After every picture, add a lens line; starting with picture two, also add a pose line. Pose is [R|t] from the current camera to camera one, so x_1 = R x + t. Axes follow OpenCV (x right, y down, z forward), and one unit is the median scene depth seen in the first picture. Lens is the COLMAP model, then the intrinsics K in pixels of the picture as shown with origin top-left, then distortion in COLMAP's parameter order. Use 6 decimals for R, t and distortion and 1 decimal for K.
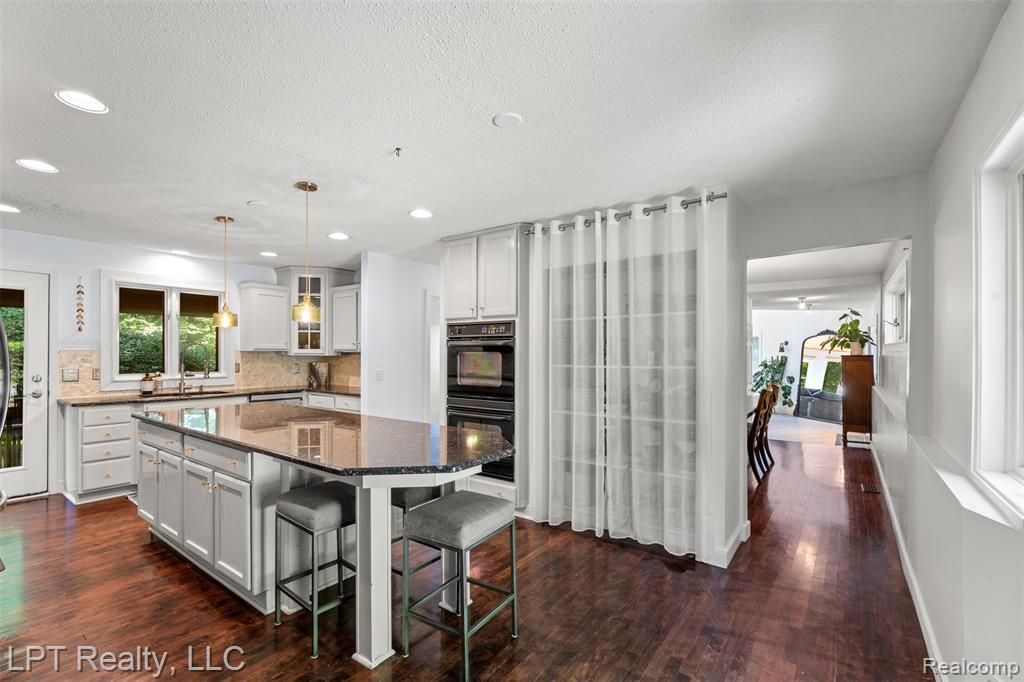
lens RADIAL K [[447.2, 0, 514.9], [0, 447.2, 350.0], [0, 0, 1]] dist [0.001031, -0.000351]
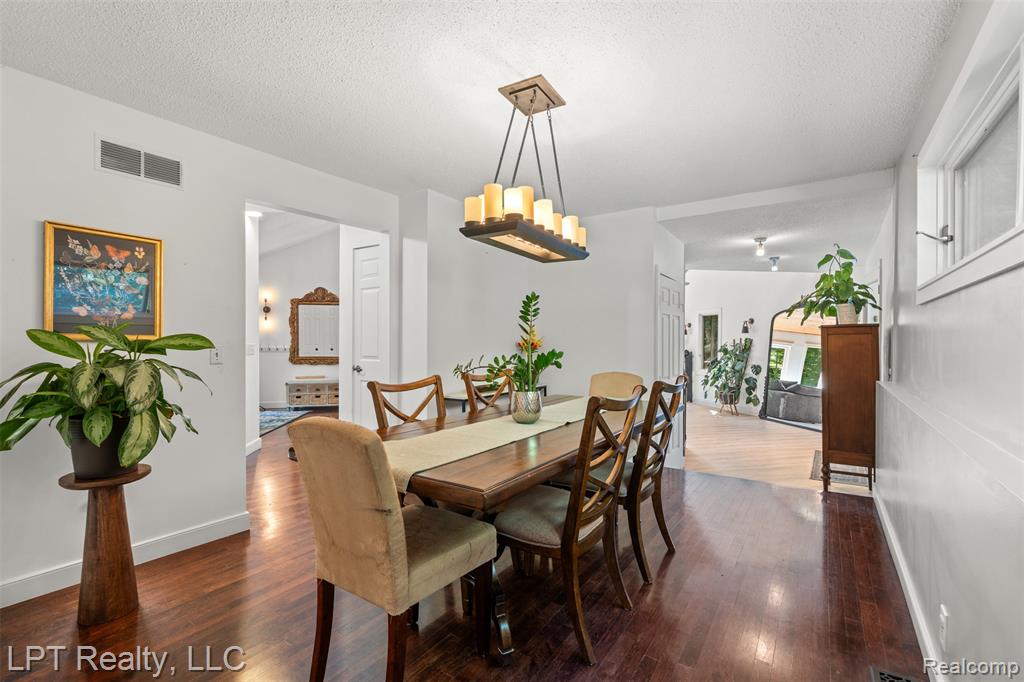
lens RADIAL K [[447.2, 0, 511.2], [0, 447.2, 344.8], [0, 0, 1]] dist [0.001031, -0.000351]
pose [[0.999819, -0.001238, 0.018968, 0.186998], [0.001051, 0.999951, 0.009870, 0.016728], [-0.018979, -0.009849, 0.999771, 0.252072]]
